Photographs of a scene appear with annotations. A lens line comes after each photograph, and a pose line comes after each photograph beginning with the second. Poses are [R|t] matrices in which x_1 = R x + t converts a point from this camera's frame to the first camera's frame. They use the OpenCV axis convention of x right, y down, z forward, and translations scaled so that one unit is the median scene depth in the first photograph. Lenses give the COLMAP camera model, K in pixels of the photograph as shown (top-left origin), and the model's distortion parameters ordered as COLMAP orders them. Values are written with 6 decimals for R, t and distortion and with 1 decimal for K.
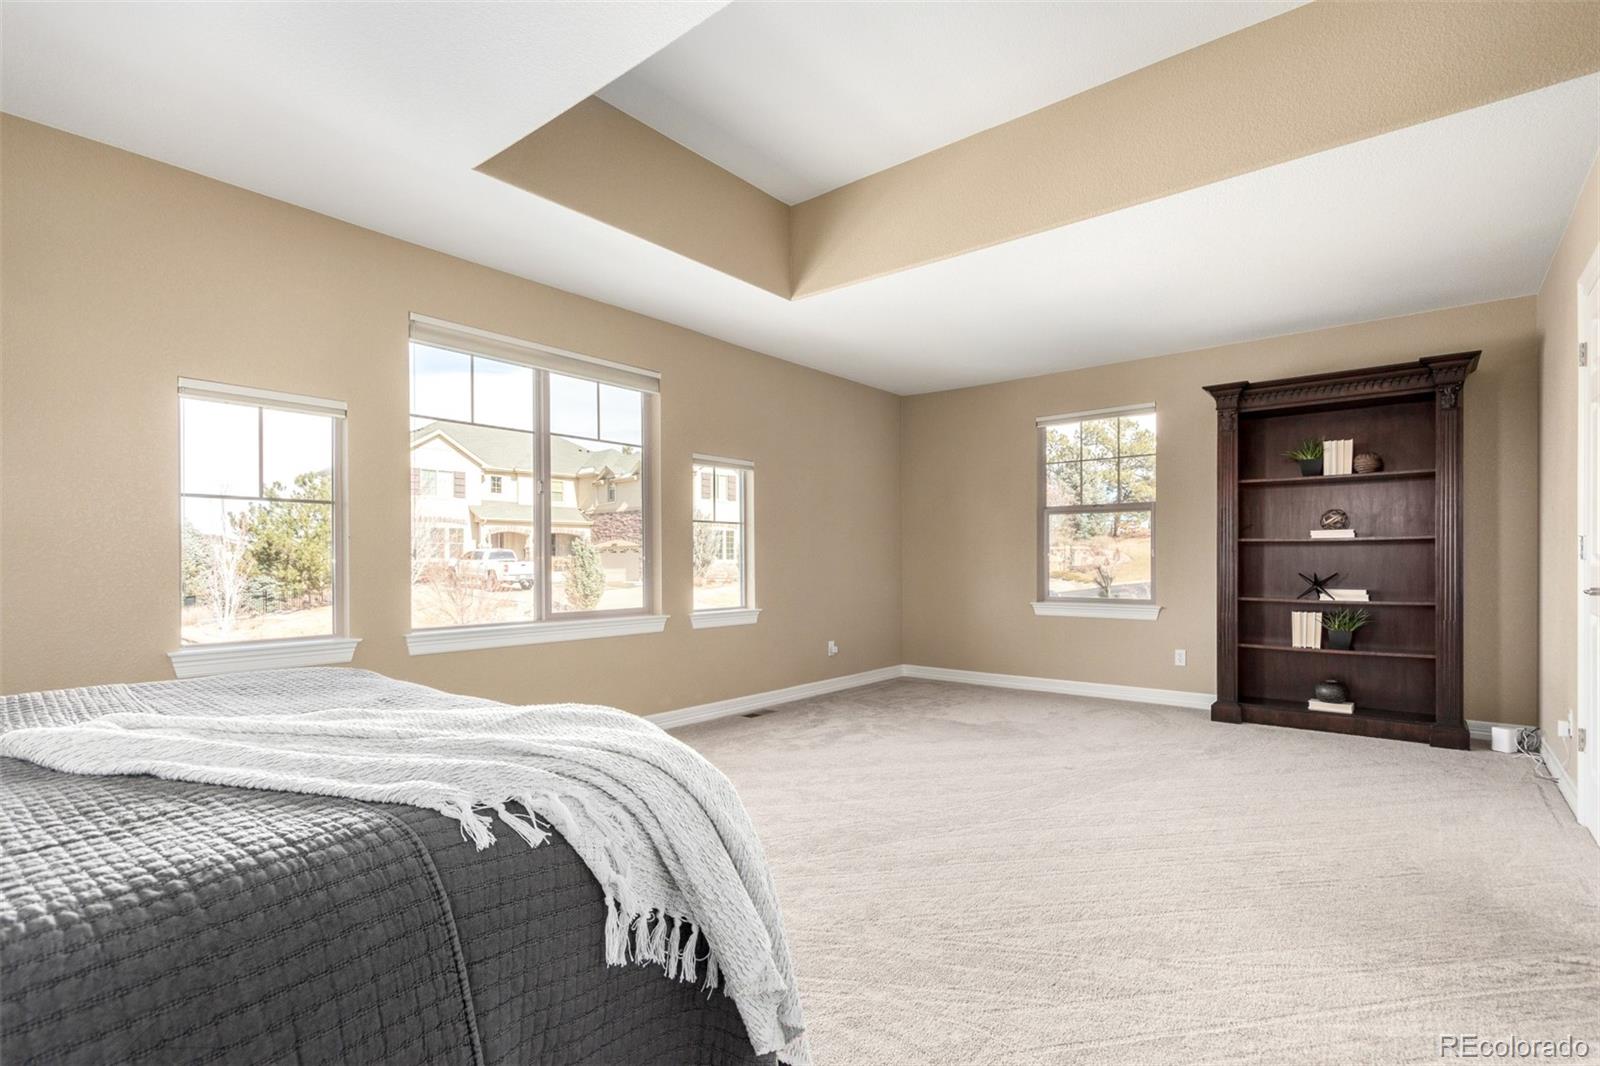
lens RADIAL K [[763.1, 0, 803.8], [0, 763.1, 544.7], [0, 0, 1]] dist [0.008941, -0.003045]
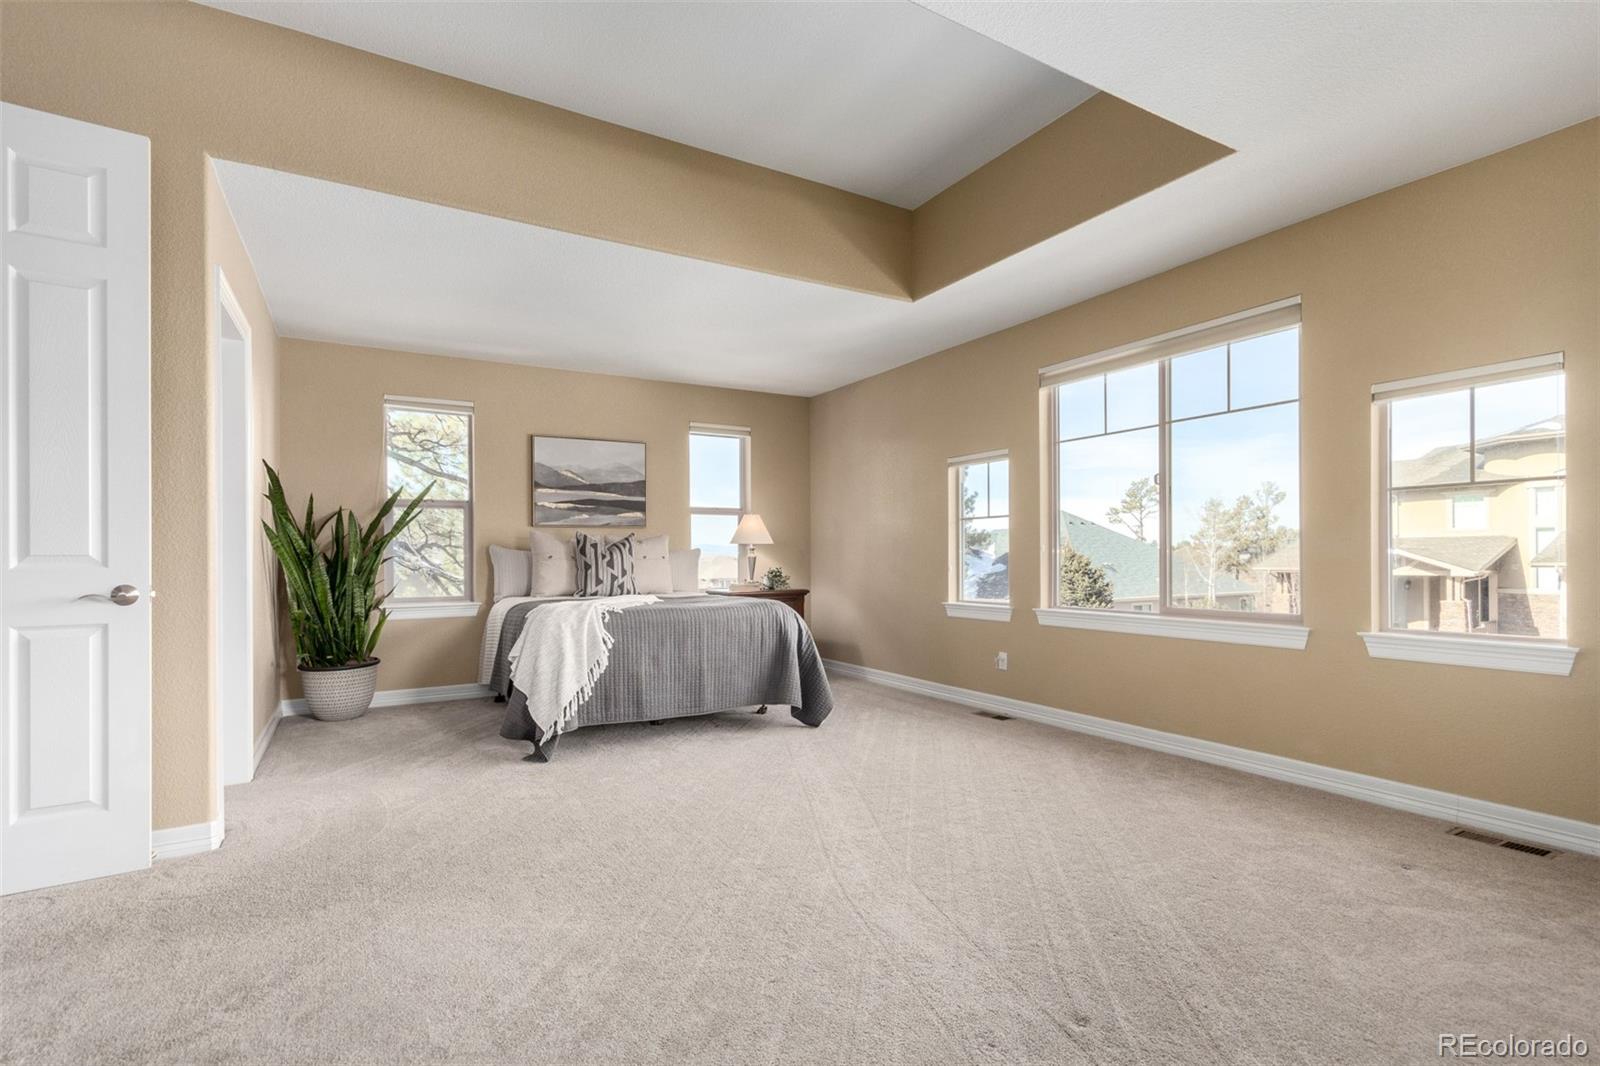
lens RADIAL K [[763.1, 0, 804.1], [0, 763.1, 546.2], [0, 0, 1]] dist [0.008941, -0.003045]
pose [[-0.346749, -0.006198, -0.937937, 0.732290], [0.026151, 0.999526, -0.016273, 0.015576], [0.937593, -0.030170, -0.346422, 0.892337]]
